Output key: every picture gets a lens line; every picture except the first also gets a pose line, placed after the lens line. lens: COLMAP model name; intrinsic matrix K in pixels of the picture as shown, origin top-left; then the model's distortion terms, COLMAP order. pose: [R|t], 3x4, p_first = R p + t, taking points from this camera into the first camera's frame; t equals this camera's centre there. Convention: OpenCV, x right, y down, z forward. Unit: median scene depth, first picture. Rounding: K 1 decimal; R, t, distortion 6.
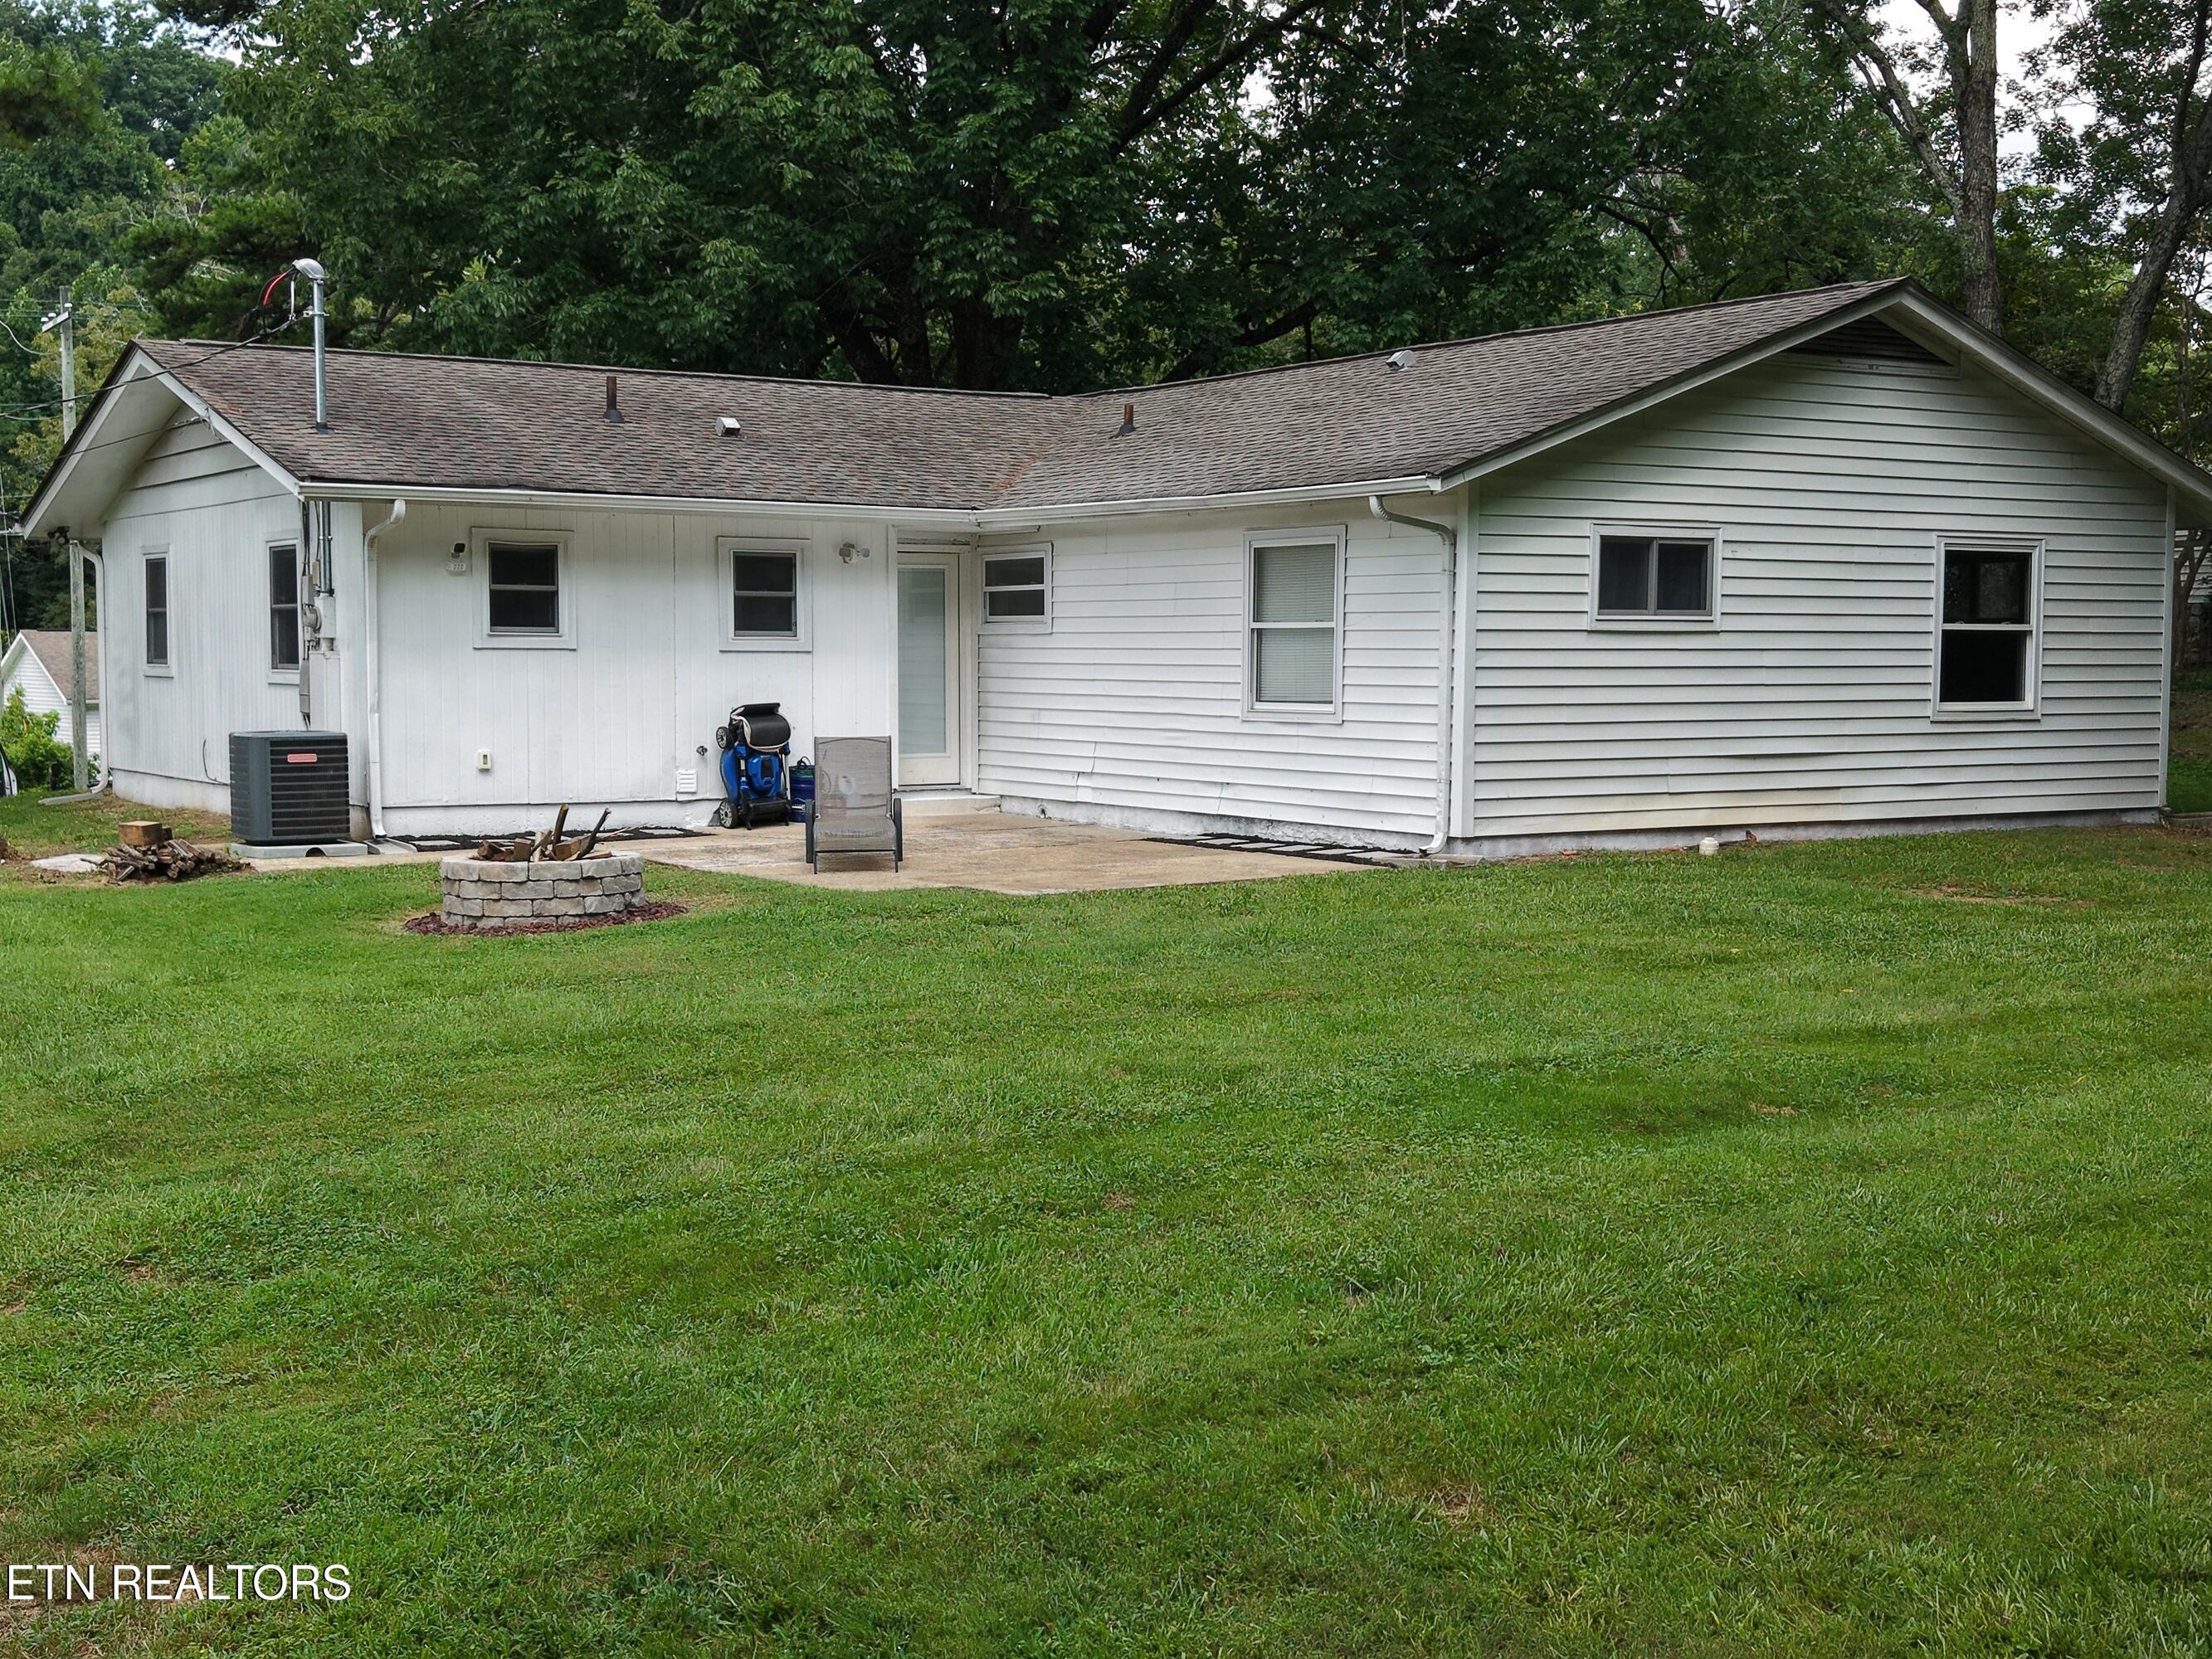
lens RADIAL K [[2761.8, 0, 1102.4], [0, 2761.8, 815.6], [0, 0, 1]] dist [0.069891, 0.000000]
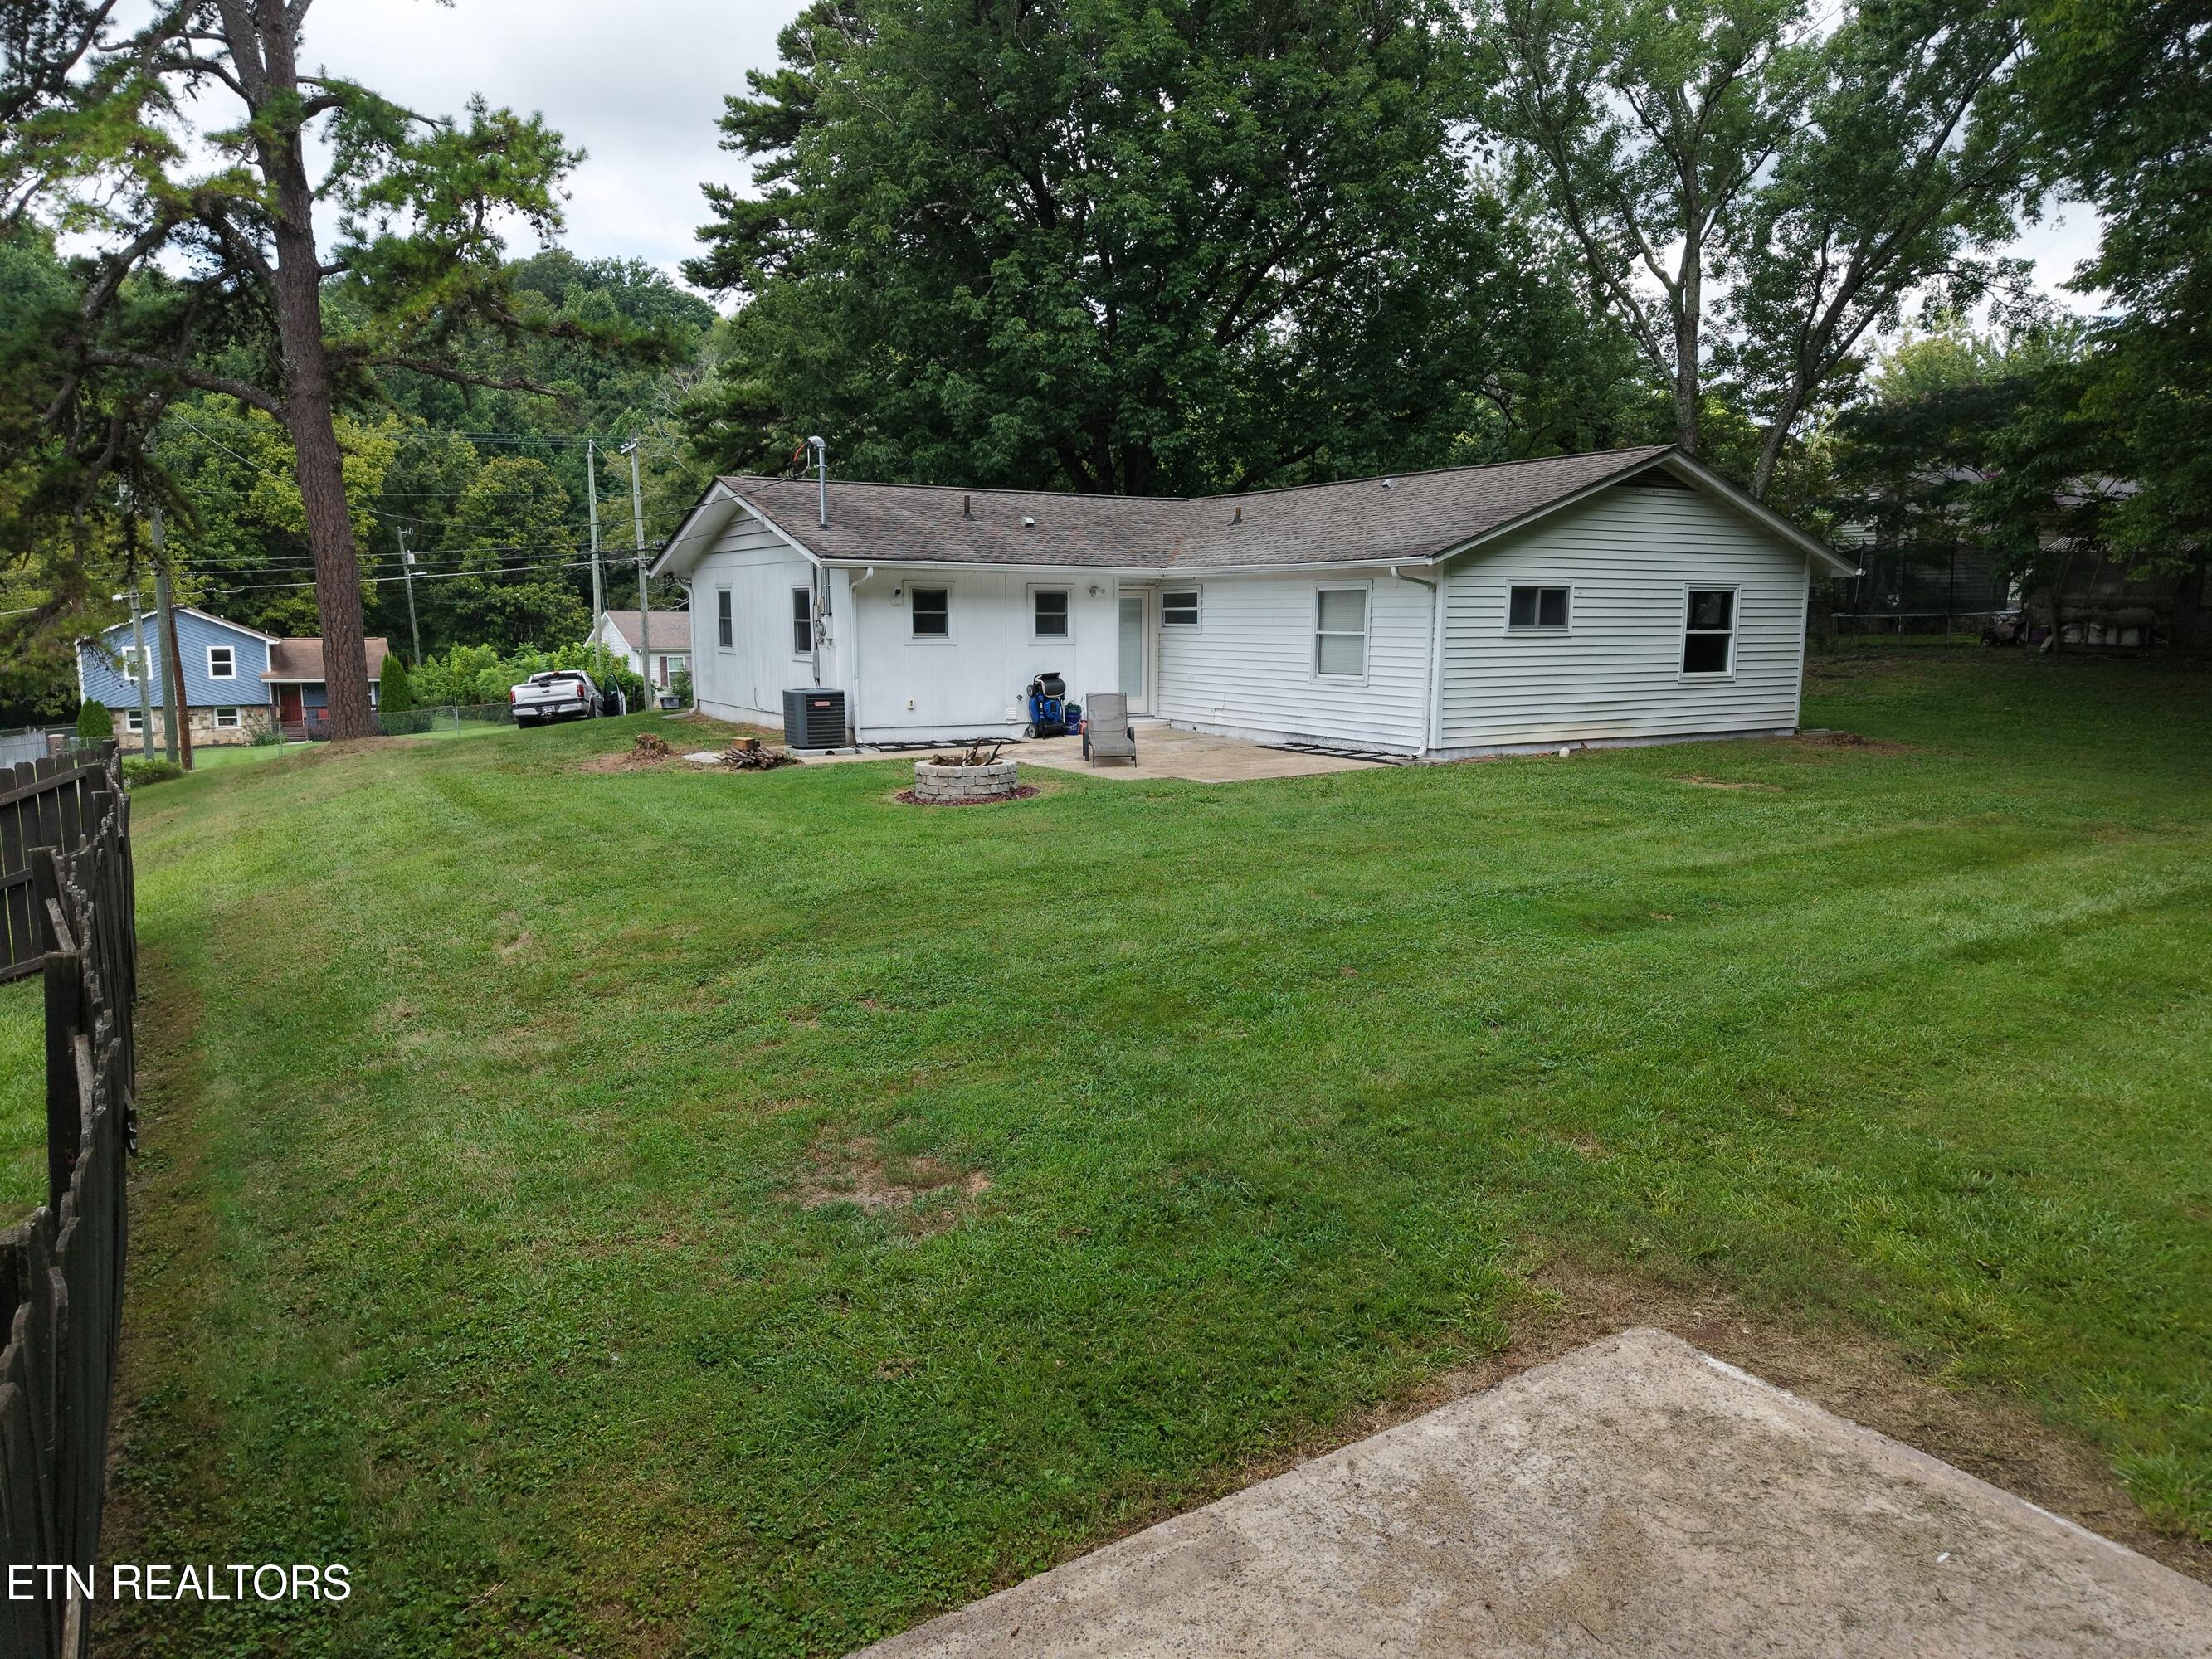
lens RADIAL K [[1481.2, 0, 1097.4], [0, 1481.2, 818.8], [0, 0, 1]] dist [0.030220, -0.028974]
pose [[0.999314, 0.004418, -0.036772, -0.055487], [-0.001476, 0.996822, 0.079651, -0.021654], [0.037007, -0.079542, 0.996144, -0.020331]]
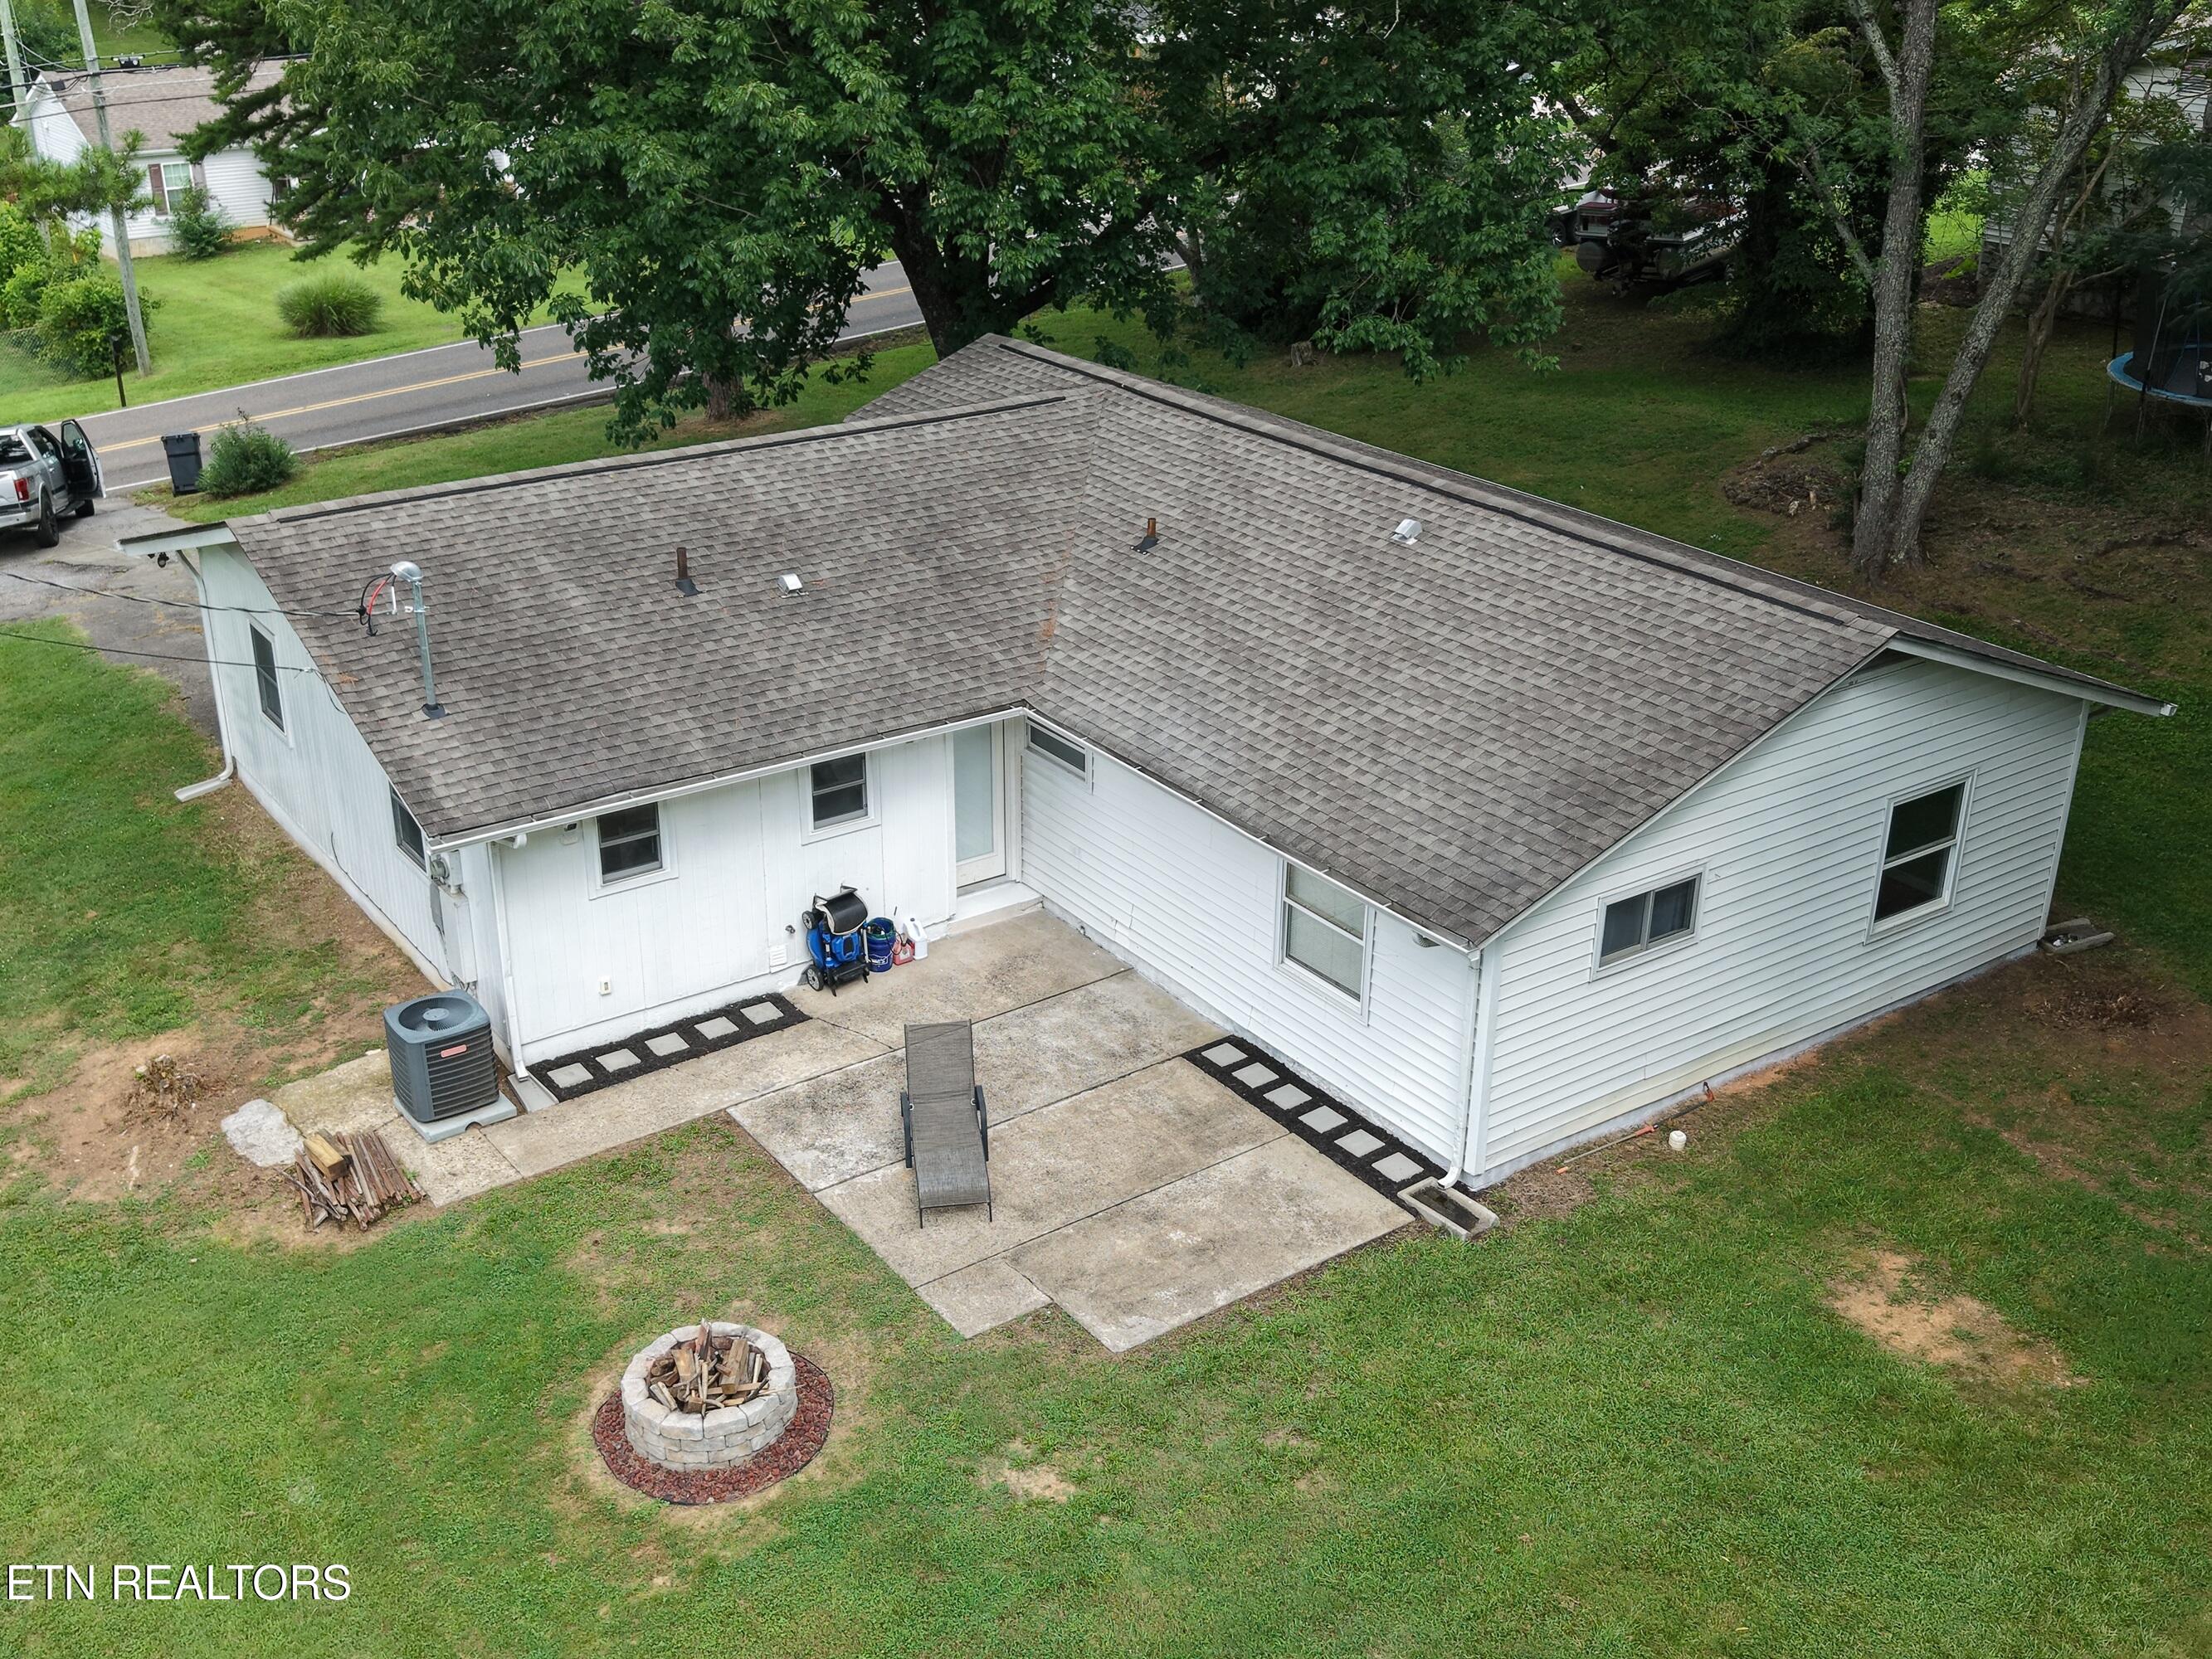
lens RADIAL K [[2298.5, 0, 1107.4], [0, 2298.5, 808.5], [0, 0, 1]] dist [0.047670, 0.000000]
pose [[0.999070, -0.014471, 0.040628, -0.054262], [-0.000484, 0.938201, 0.346092, -0.414747], [-0.043125, -0.345789, 0.937321, 0.129088]]
